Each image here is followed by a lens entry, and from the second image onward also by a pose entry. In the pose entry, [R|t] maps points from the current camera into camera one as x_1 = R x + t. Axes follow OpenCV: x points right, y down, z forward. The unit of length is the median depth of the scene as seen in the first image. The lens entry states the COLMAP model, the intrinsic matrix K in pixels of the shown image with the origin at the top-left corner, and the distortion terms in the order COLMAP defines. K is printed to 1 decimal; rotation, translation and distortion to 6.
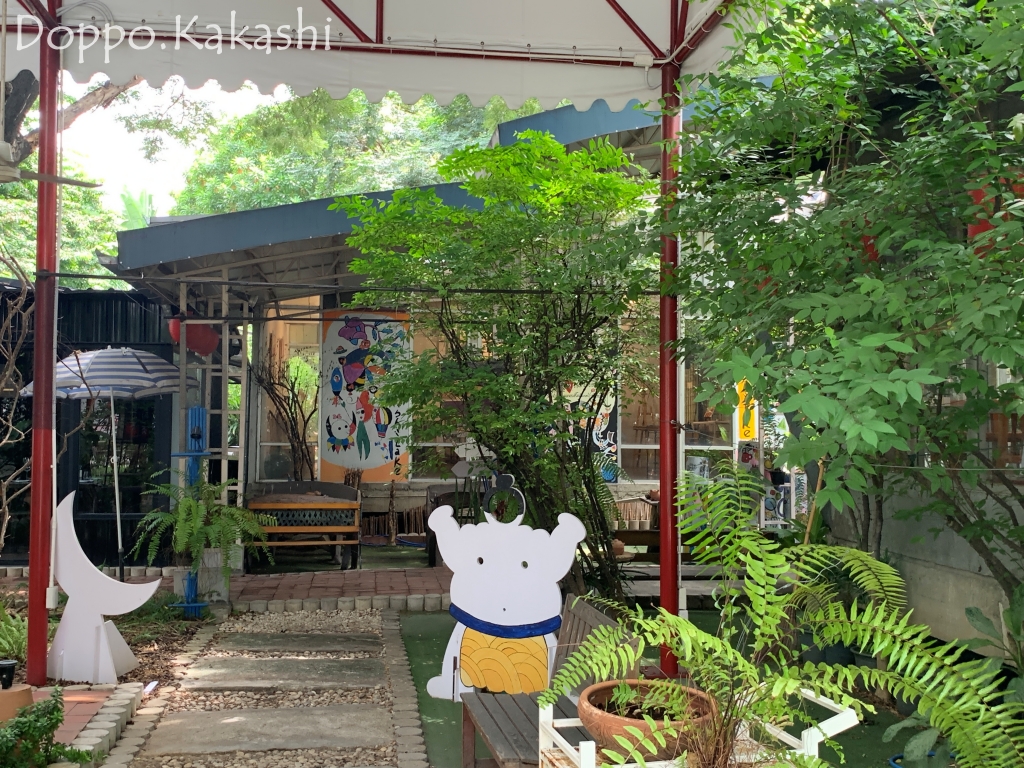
lens RADIAL K [[1159.5, 0, 513.4], [0, 1159.5, 383.9], [0, 0, 1]] dist [0.170307, 0.000000]
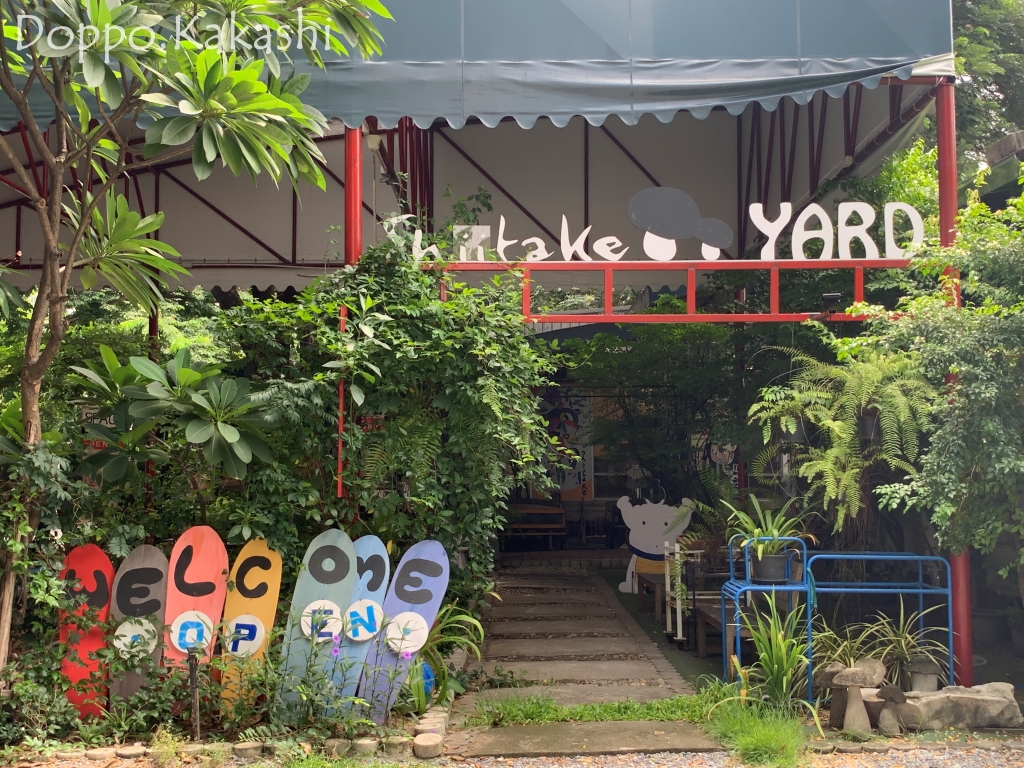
lens RADIAL K [[1159.5, 0, 510.7], [0, 1159.5, 381.8], [0, 0, 1]] dist [0.170307, 0.000000]
pose [[0.990287, -0.023350, -0.137064, 0.018453], [0.018089, 0.999056, -0.039505, -0.011969], [0.137857, 0.036642, 0.989774, -0.744799]]
